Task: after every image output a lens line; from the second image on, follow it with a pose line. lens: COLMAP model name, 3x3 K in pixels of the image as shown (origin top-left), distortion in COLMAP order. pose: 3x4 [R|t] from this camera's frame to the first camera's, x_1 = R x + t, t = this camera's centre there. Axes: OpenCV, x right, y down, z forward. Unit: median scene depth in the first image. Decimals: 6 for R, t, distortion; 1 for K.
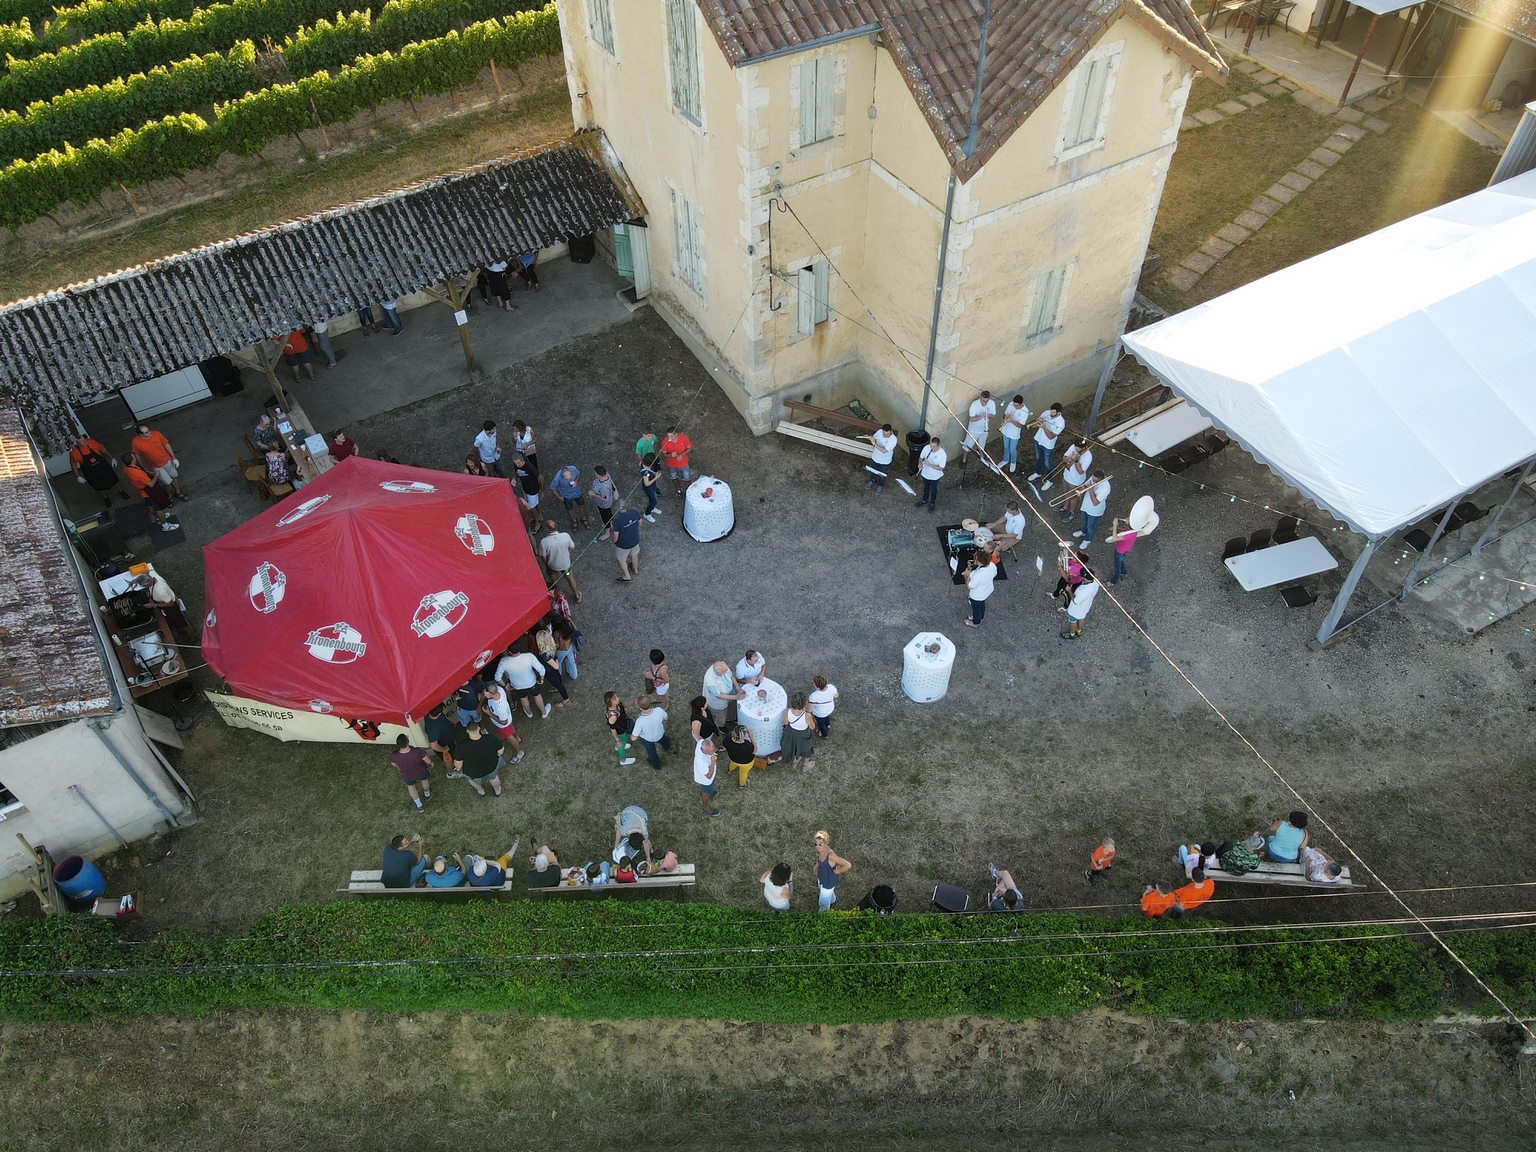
lens RADIAL K [[1127.7, 0, 767.1], [0, 1127.7, 576.4], [0, 0, 1]] dist [0.001518, 0.003579]
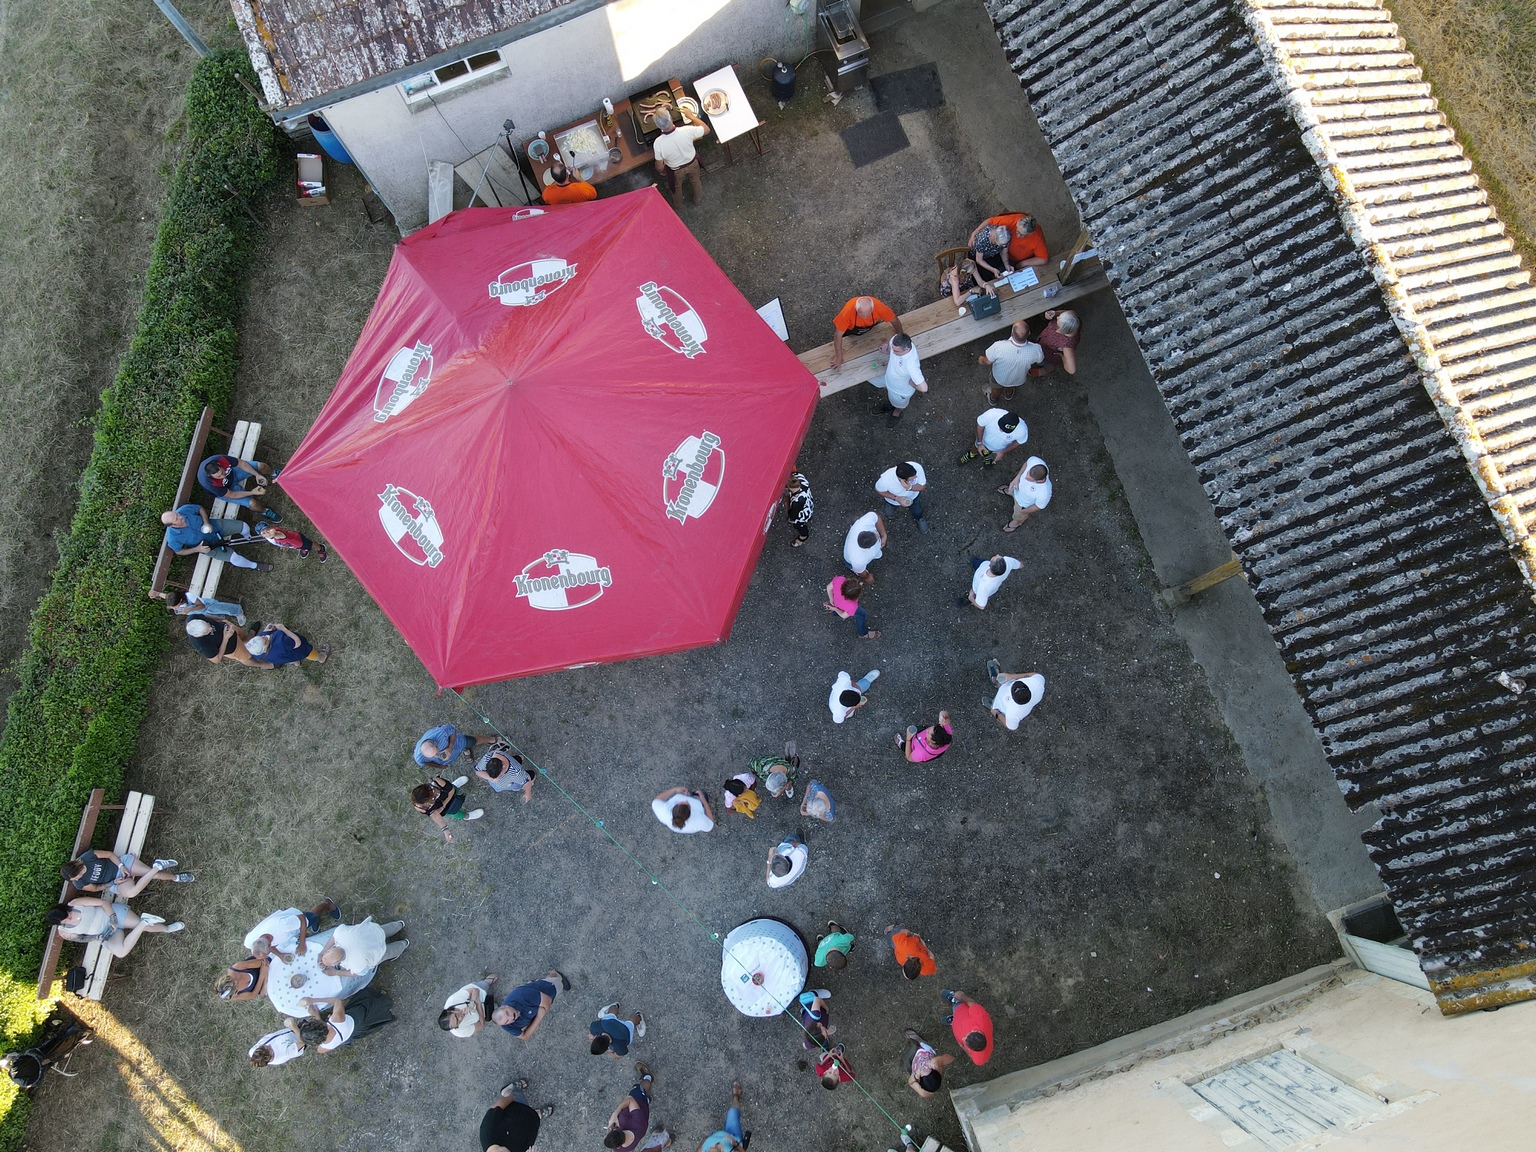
lens RADIAL K [[1127.7, 0, 768.2], [0, 1127.7, 577.4], [0, 0, 1]] dist [0.001518, 0.003579]
pose [[-0.205720, 0.966273, -0.154909, -0.158935], [-0.705765, -0.036836, 0.707488, -0.471858], [0.677920, 0.254873, 0.689539, 0.548574]]
